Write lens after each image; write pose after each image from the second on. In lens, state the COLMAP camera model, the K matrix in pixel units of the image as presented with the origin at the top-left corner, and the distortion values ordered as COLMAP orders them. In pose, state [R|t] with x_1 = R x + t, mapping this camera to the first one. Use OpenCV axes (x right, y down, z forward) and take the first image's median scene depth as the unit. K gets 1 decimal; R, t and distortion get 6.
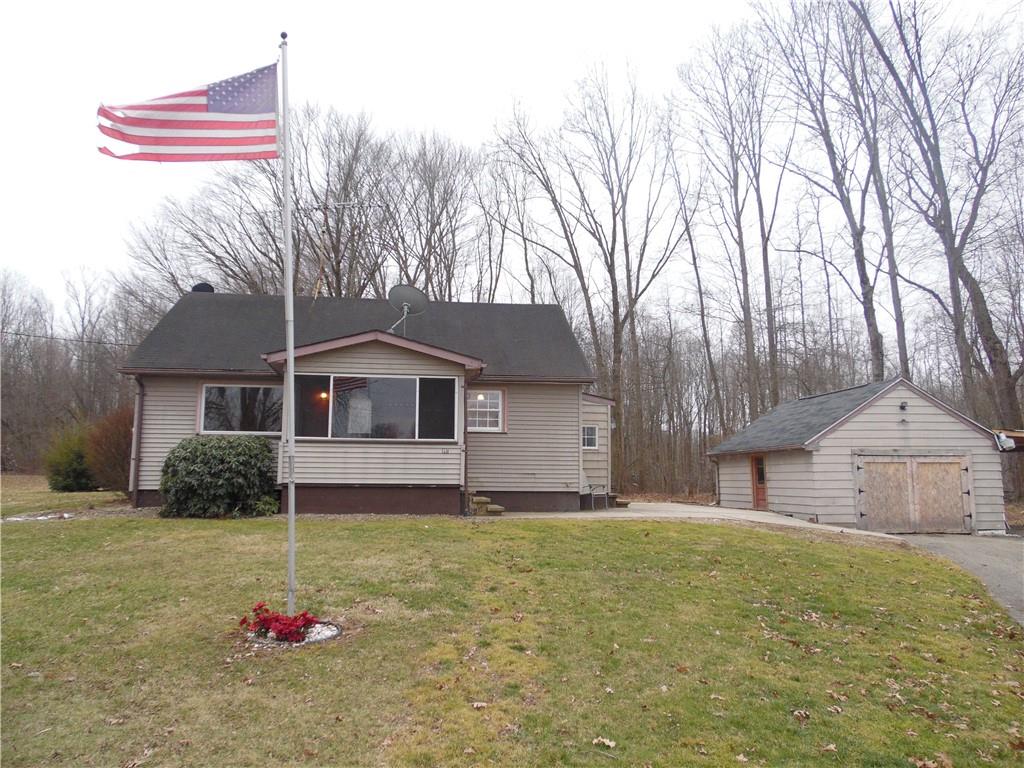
lens RADIAL K [[775.1, 0, 512.0], [0, 775.1, 384.0], [0, 0, 1]] dist [-0.002963, 0.036521]
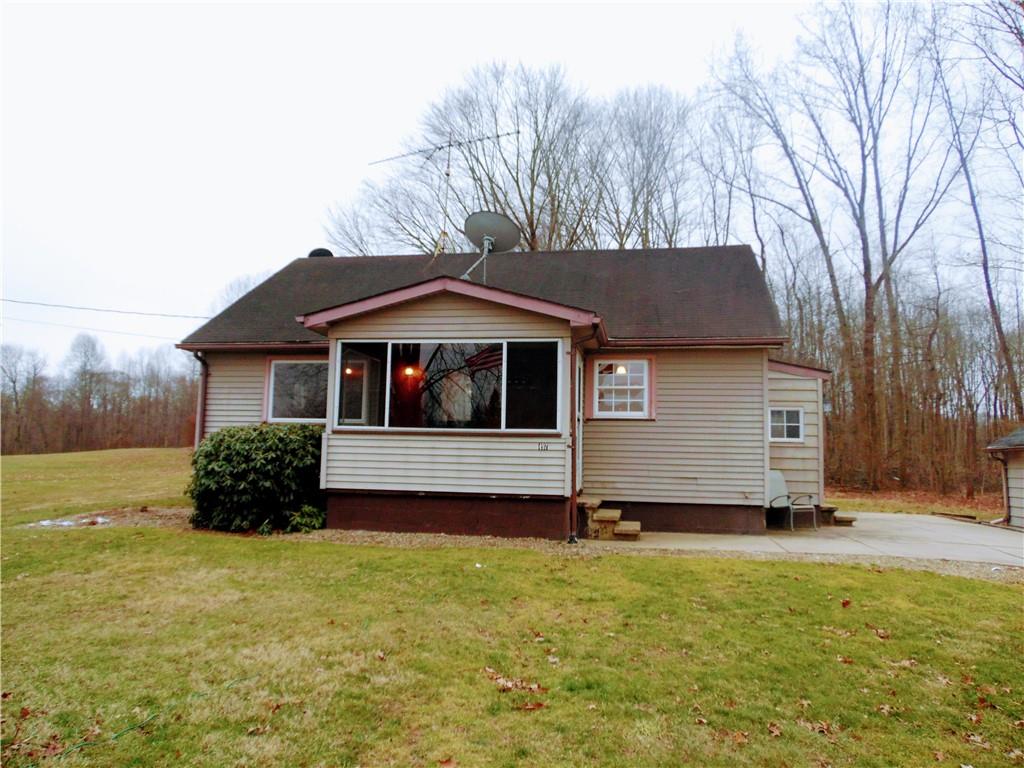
lens RADIAL K [[775.1, 0, 512.0], [0, 775.1, 384.0], [0, 0, 1]] dist [-0.002963, 0.036521]
pose [[0.951487, -0.016606, -0.307240, 0.085887], [0.022646, 0.999614, 0.016104, 0.016348], [0.306854, -0.022281, 0.951496, 0.287059]]
